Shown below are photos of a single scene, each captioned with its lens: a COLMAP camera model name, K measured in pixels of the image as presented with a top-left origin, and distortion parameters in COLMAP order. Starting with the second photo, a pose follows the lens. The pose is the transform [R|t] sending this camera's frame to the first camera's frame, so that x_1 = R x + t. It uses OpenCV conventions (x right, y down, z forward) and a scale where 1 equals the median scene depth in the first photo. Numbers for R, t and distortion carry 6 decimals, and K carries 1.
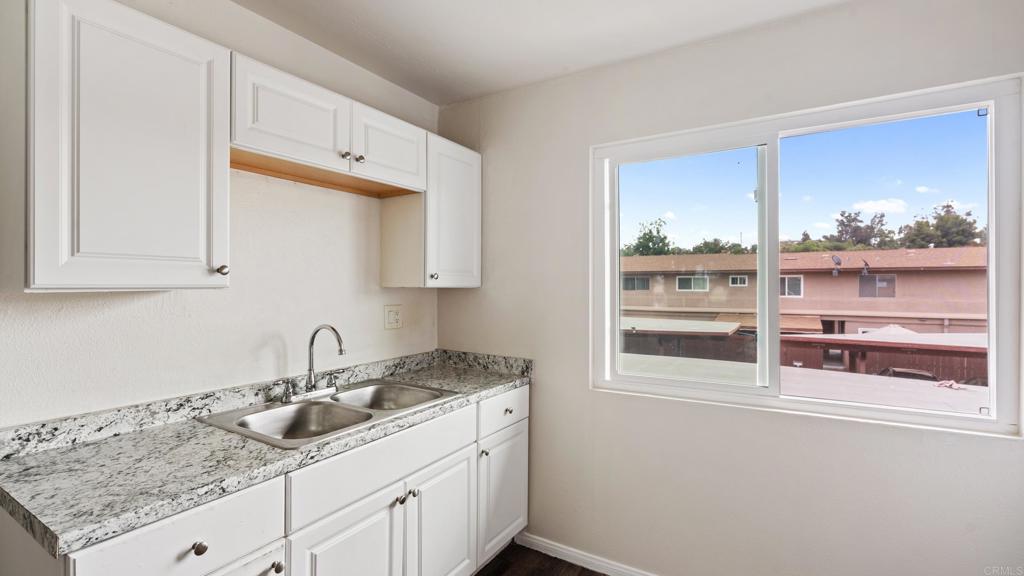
lens RADIAL K [[466.6, 0, 515.2], [0, 466.6, 284.2], [0, 0, 1]] dist [-0.005354, 0.004049]
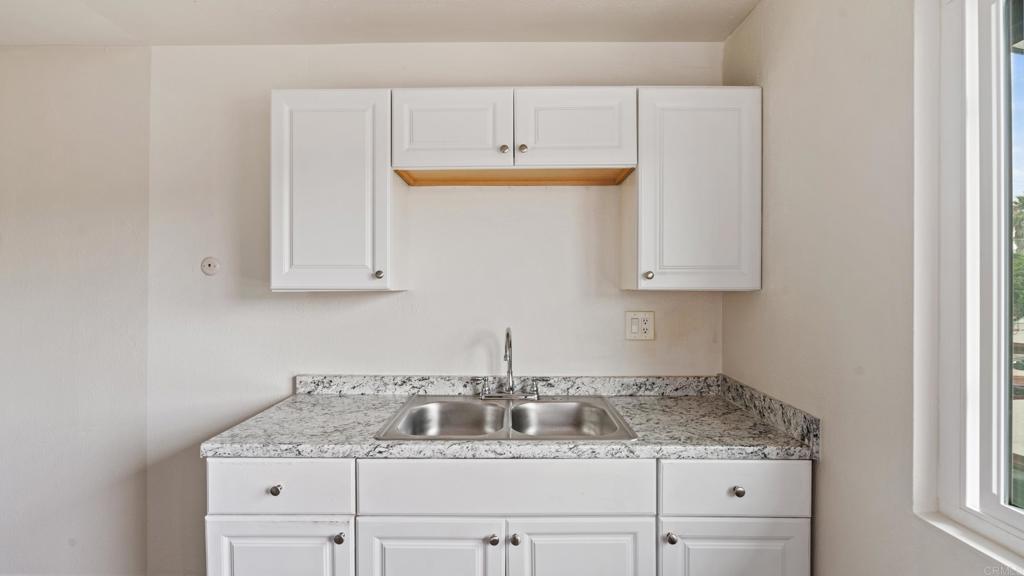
lens RADIAL K [[466.6, 0, 520.7], [0, 466.6, 283.0], [0, 0, 1]] dist [-0.005354, 0.004049]
pose [[0.505687, -0.007601, -0.862684, 0.471018], [0.001720, 0.999968, -0.007803, 0.001726], [0.862716, 0.002462, 0.505683, 0.559685]]
